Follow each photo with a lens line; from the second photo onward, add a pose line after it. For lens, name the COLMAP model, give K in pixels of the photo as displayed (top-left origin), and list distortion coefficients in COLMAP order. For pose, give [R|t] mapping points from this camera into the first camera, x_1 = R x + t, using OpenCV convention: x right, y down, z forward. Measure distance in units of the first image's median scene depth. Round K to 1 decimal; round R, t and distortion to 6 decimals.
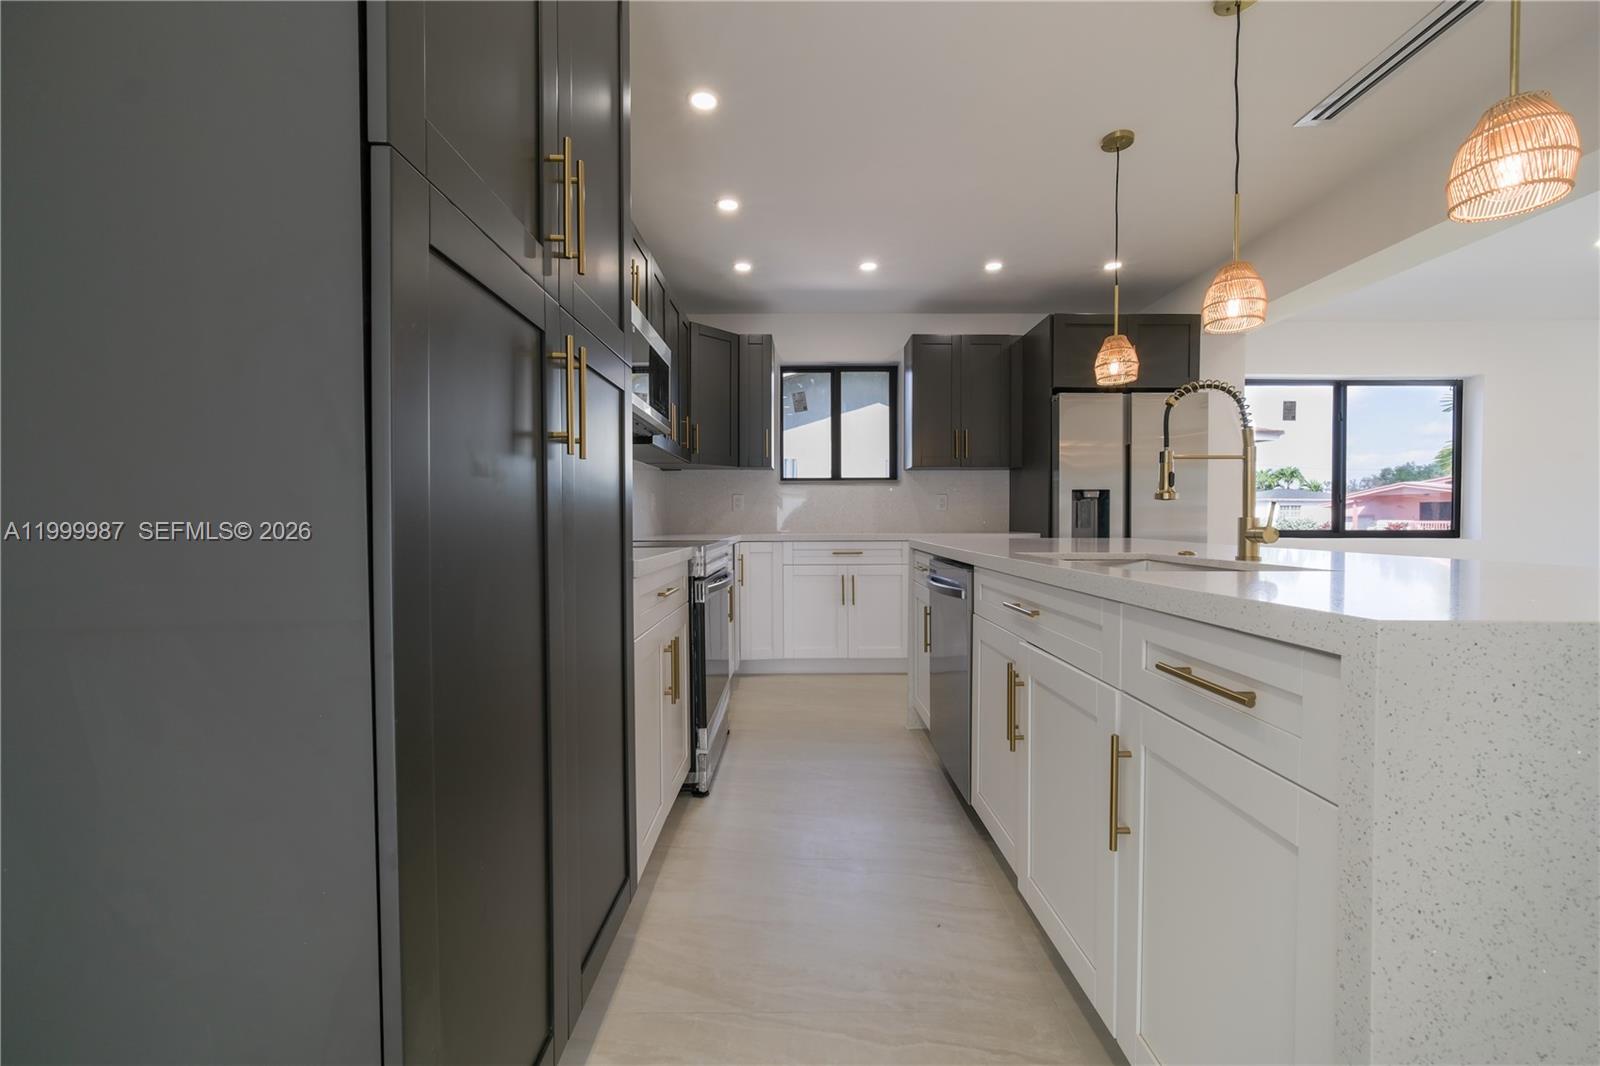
lens RADIAL K [[635.4, 0, 800.0], [0, 635.4, 533.0], [0, 0, 1]] dist [-0.009379, 0.003136]
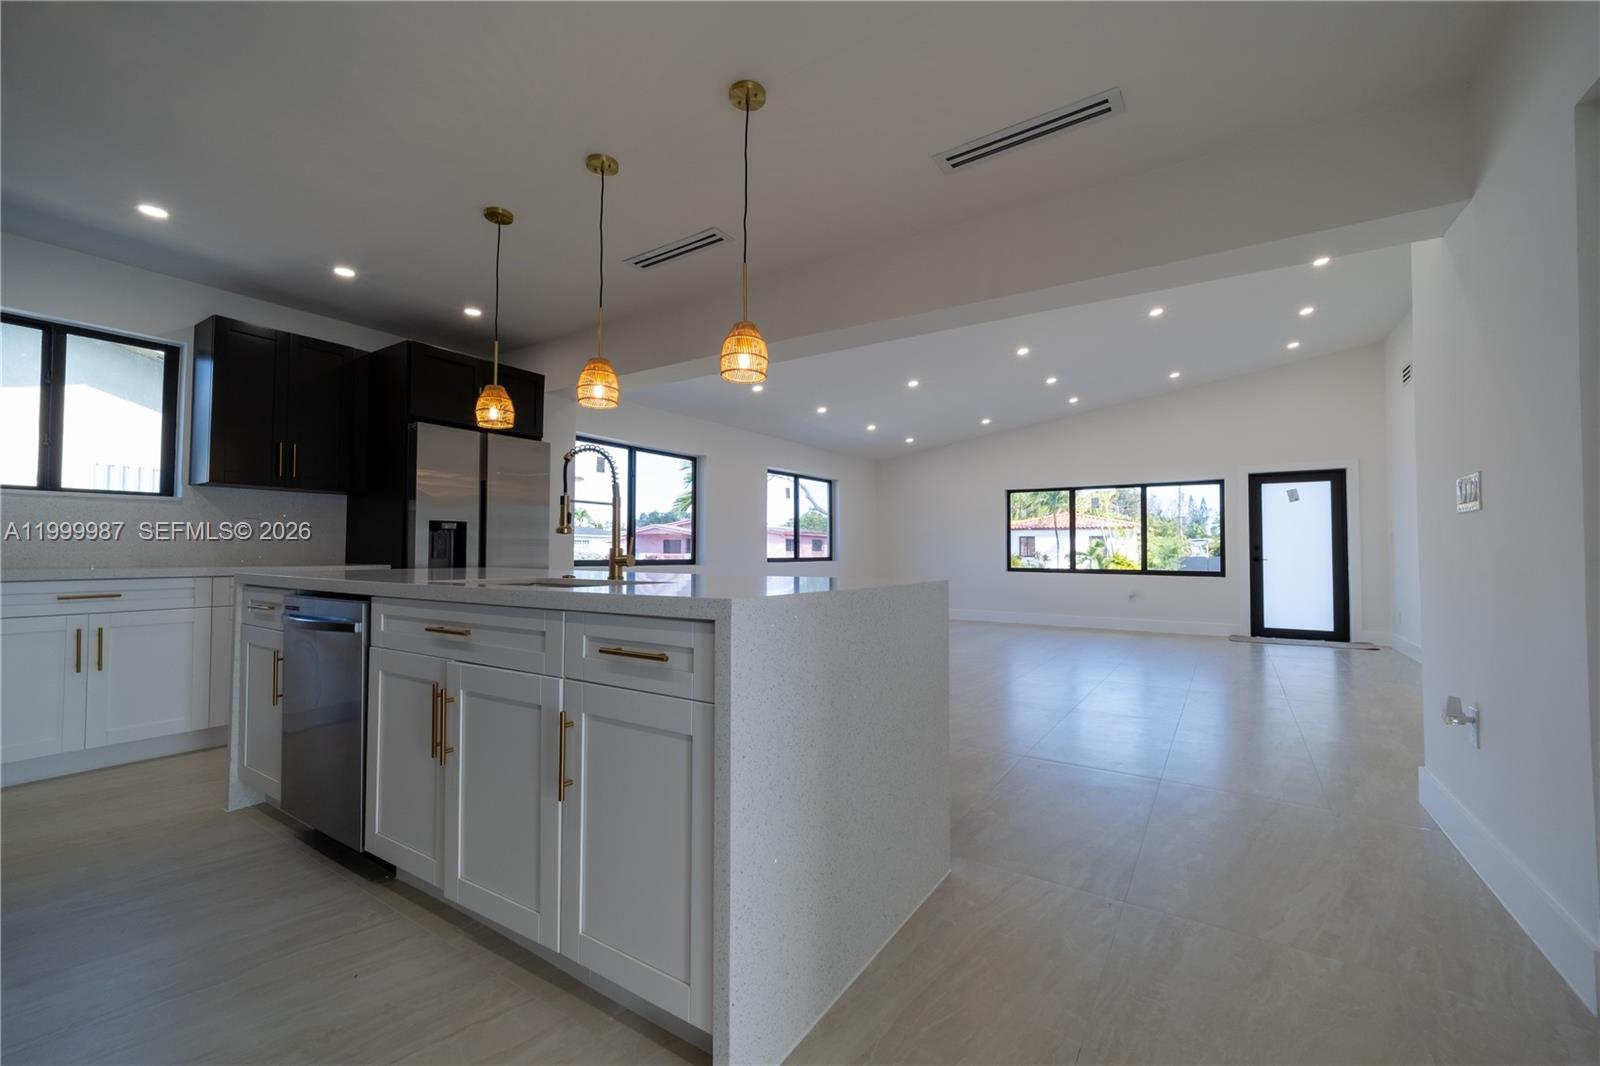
lens RADIAL K [[645.7, 0, 800.0], [0, 645.7, 533.0], [0, 0, 1]] dist [-0.008847, 0.000127]
pose [[0.553158, 0.028130, 0.832601, -0.119656], [0.013734, 0.998986, -0.042876, 0.004058], [-0.832963, 0.035152, 0.552211, -0.055339]]
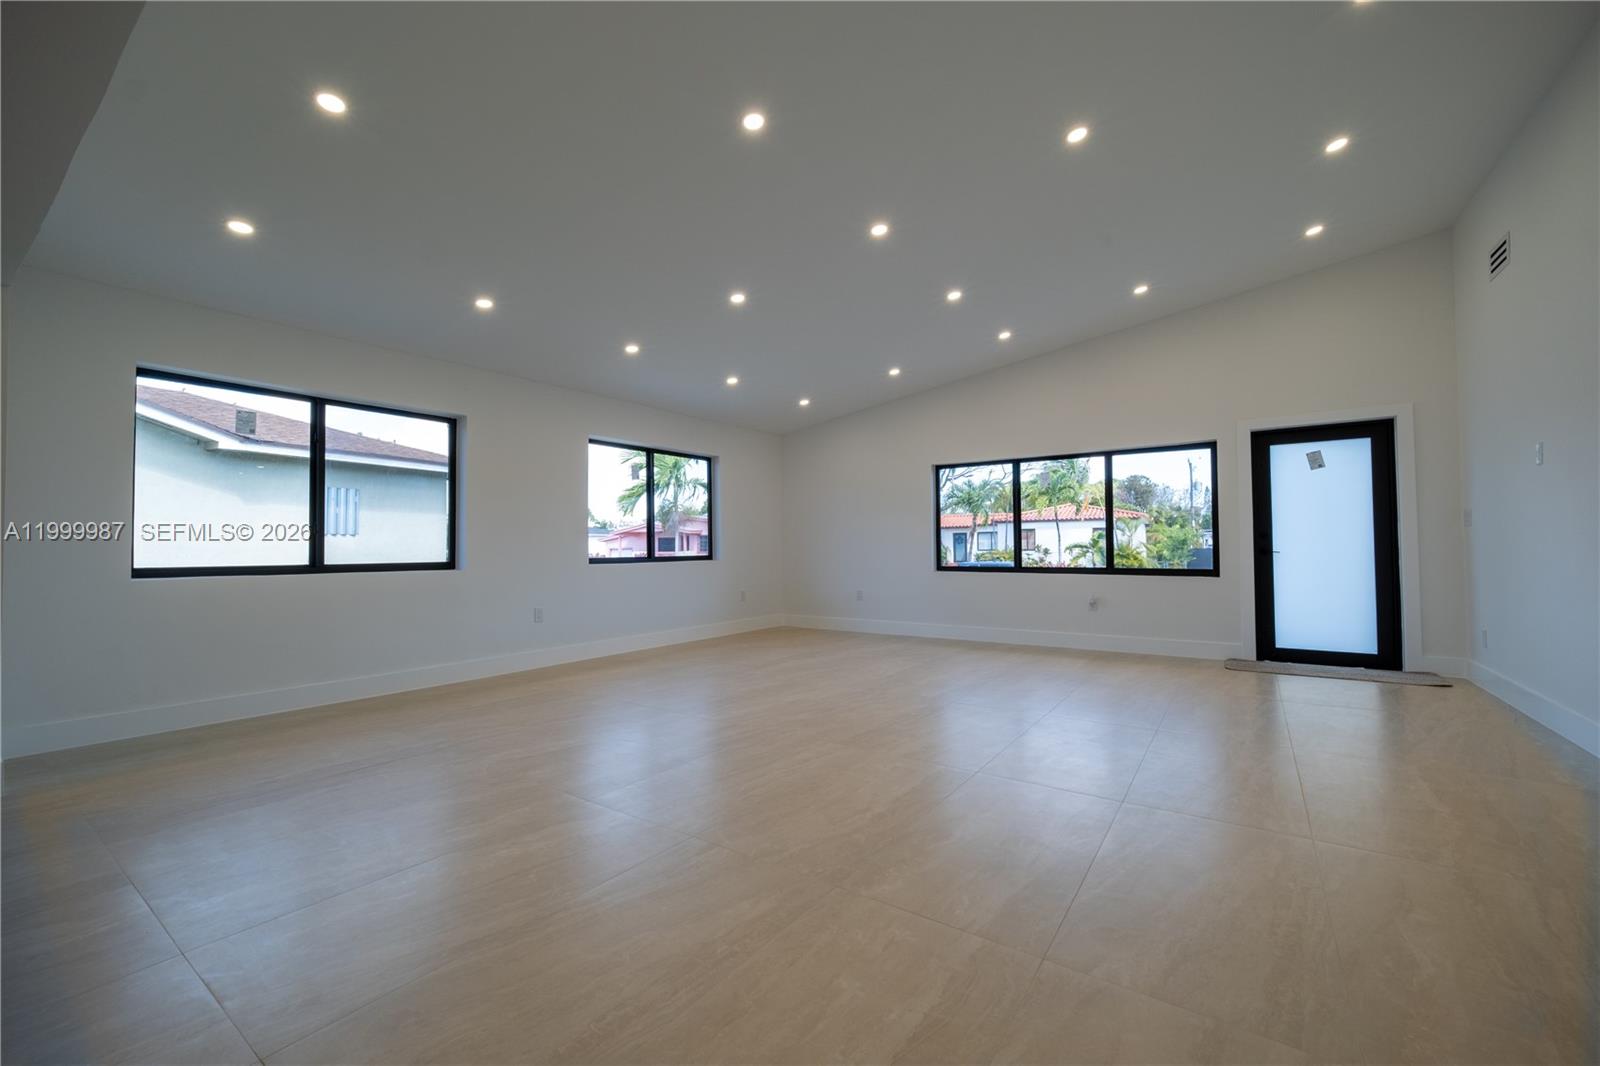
lens RADIAL K [[635.4, 0, 800.0], [0, 635.4, 533.0], [0, 0, 1]] dist [-0.009379, 0.003136]
pose [[0.574159, 0.015808, 0.818591, 0.887823], [0.026980, 0.998905, -0.038214, 0.004294], [-0.818299, 0.044026, 0.573104, -0.112102]]
